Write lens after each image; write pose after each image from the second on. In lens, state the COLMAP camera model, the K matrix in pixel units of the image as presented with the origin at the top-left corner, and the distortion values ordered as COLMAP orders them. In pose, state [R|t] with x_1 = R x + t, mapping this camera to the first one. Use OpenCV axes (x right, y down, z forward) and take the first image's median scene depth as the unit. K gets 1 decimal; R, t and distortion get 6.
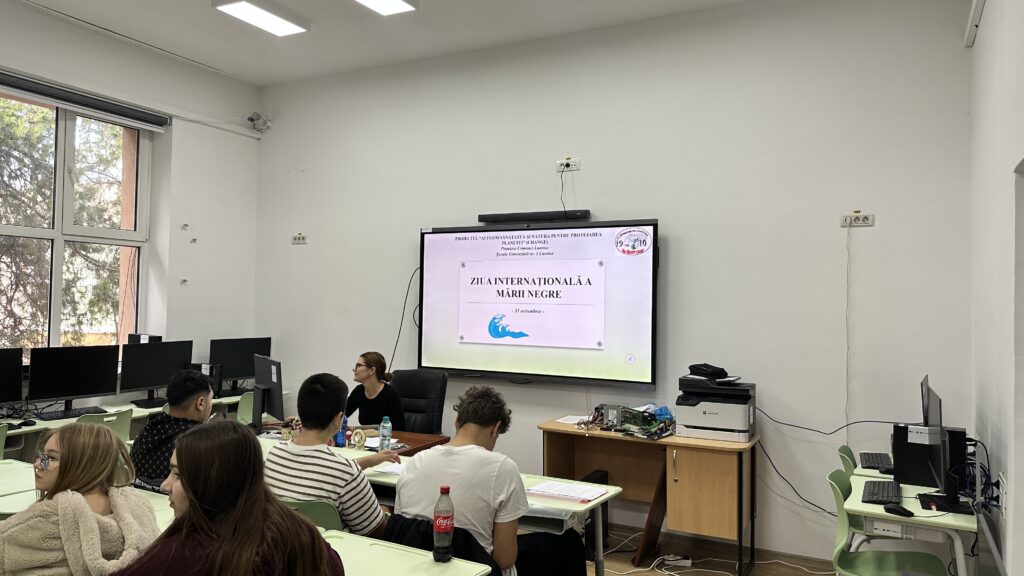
lens RADIAL K [[710.3, 0, 507.2], [0, 710.3, 288.7], [0, 0, 1]] dist [0.069037, -0.092645]
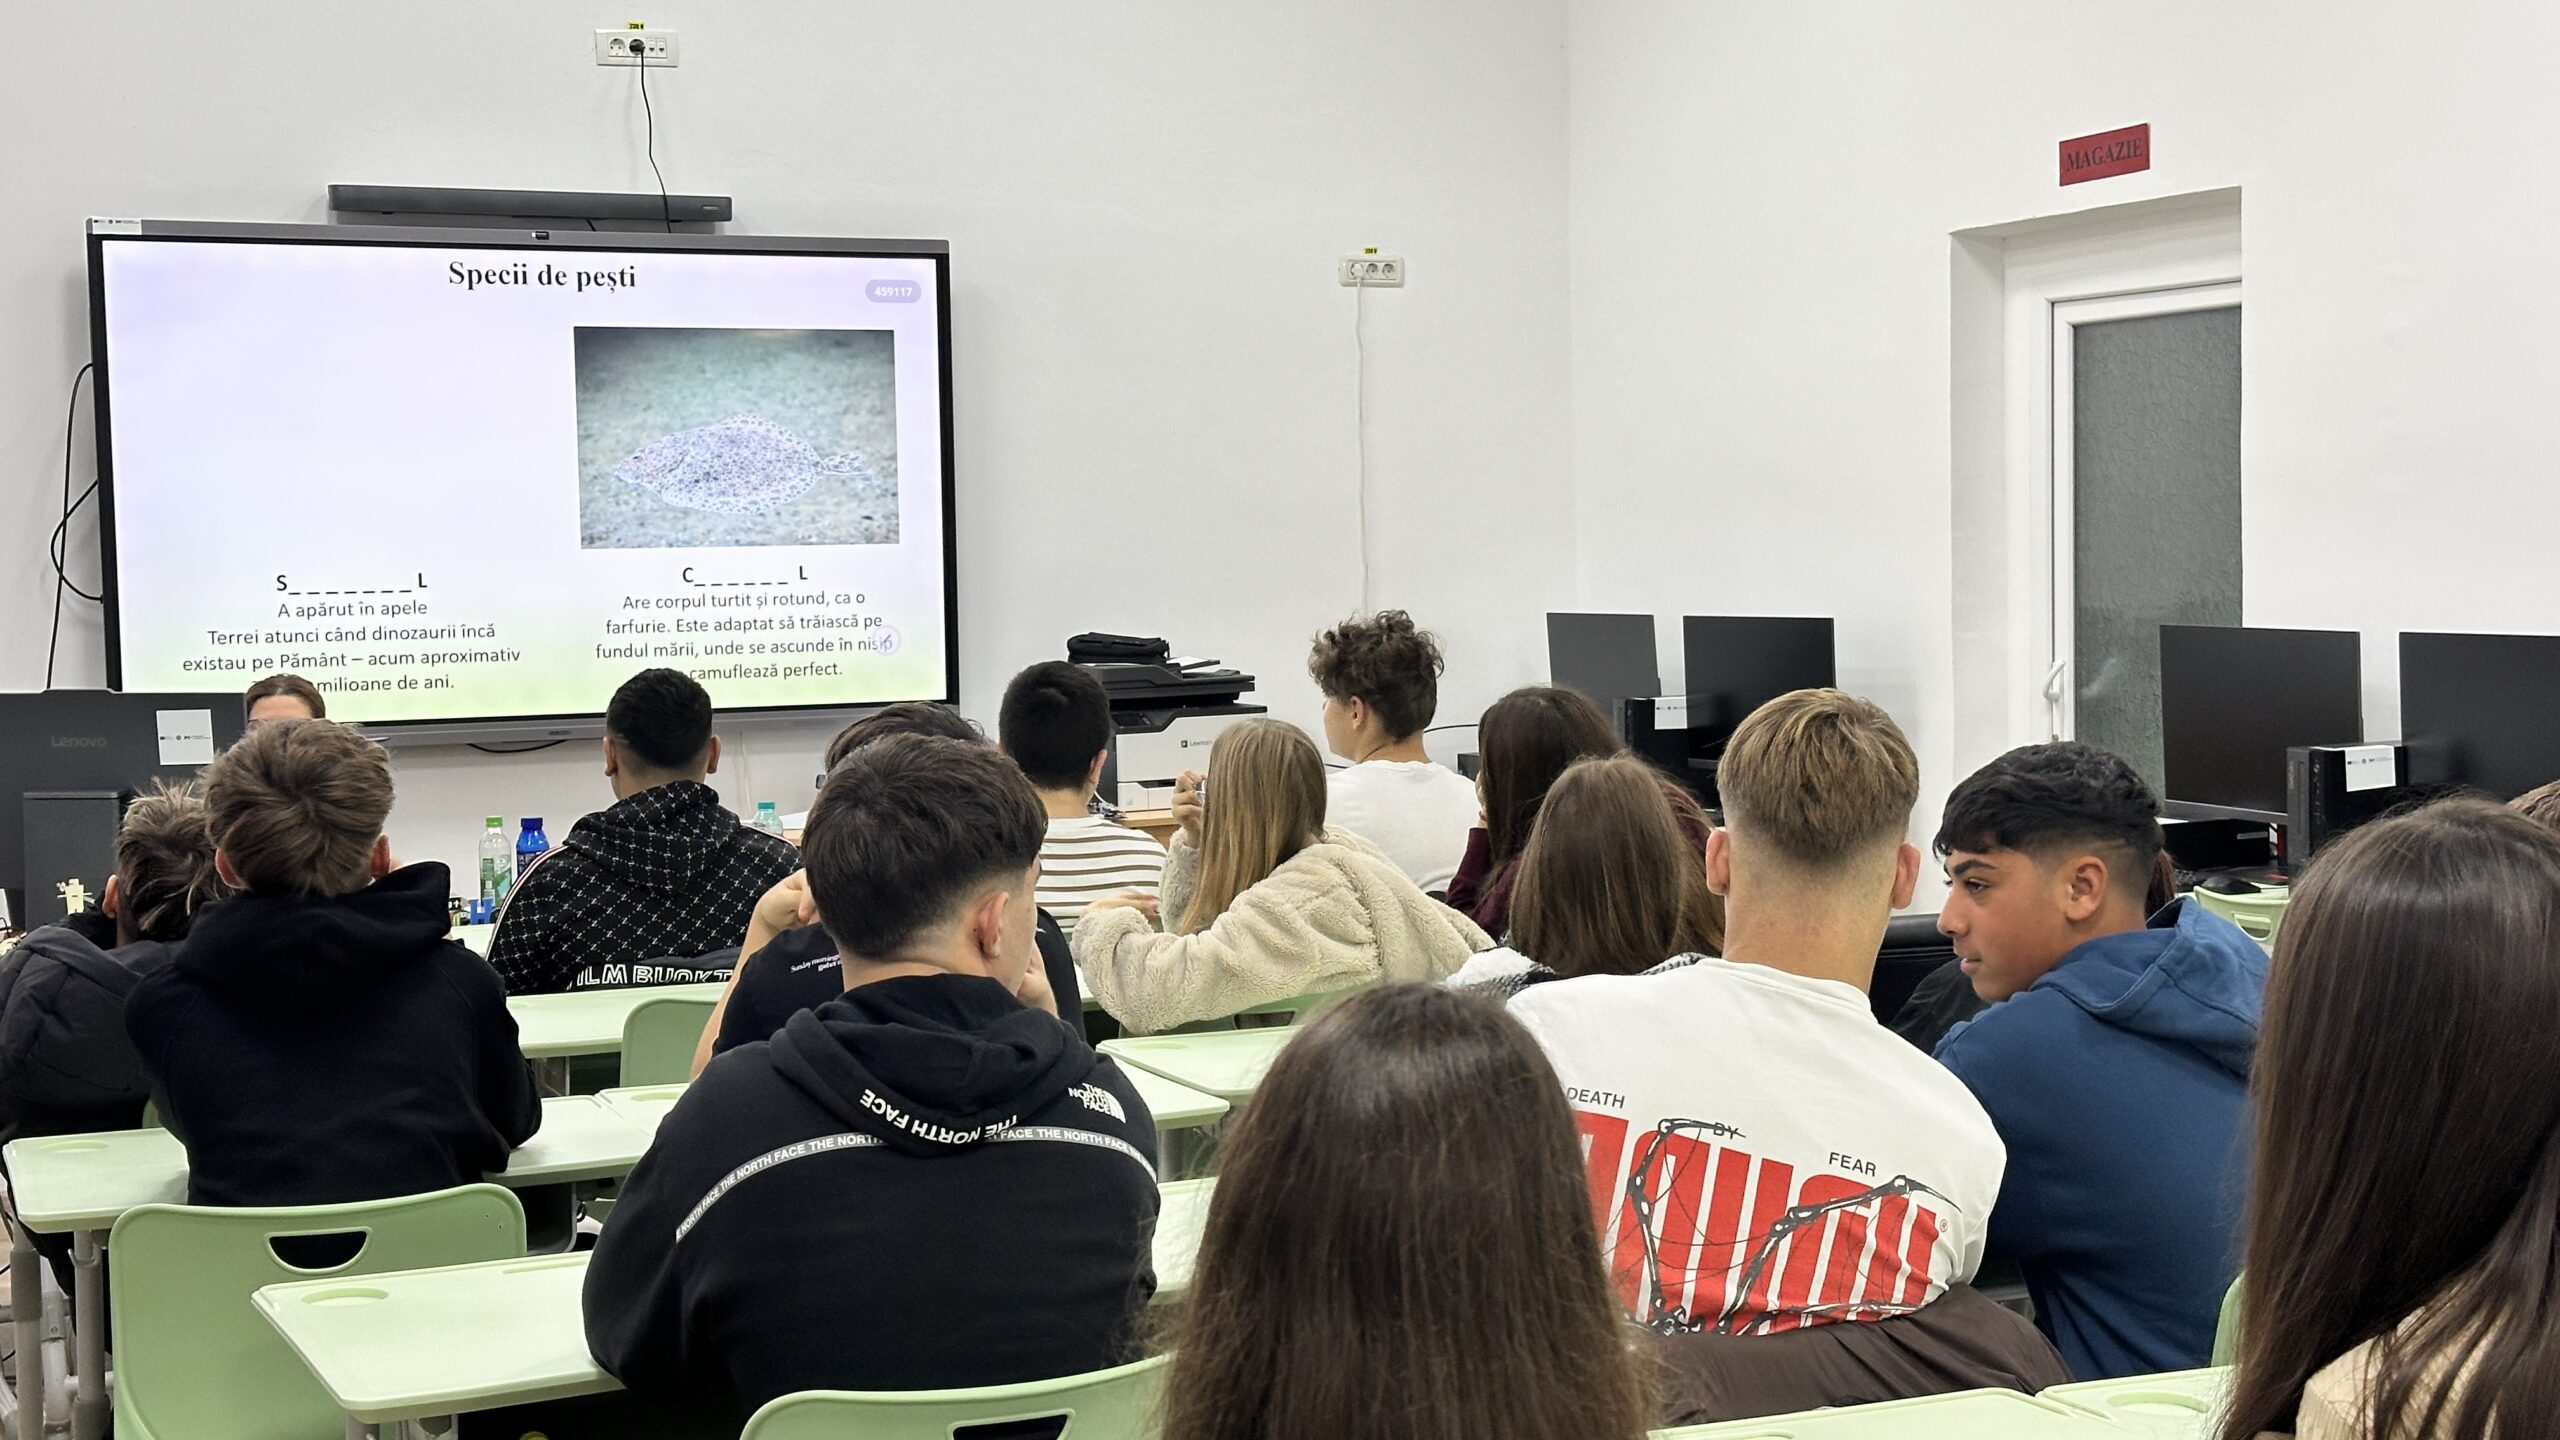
lens RADIAL K [[3554.9, 0, 1247.7], [0, 3554.9, 739.2], [0, 0, 1]] dist [0.114625, 0.000000]
pose [[0.612864, -0.076496, 0.786477, -1.037233], [0.011813, 0.996079, 0.087678, -0.003649], [-0.790100, -0.044444, 0.611364, -0.206052]]
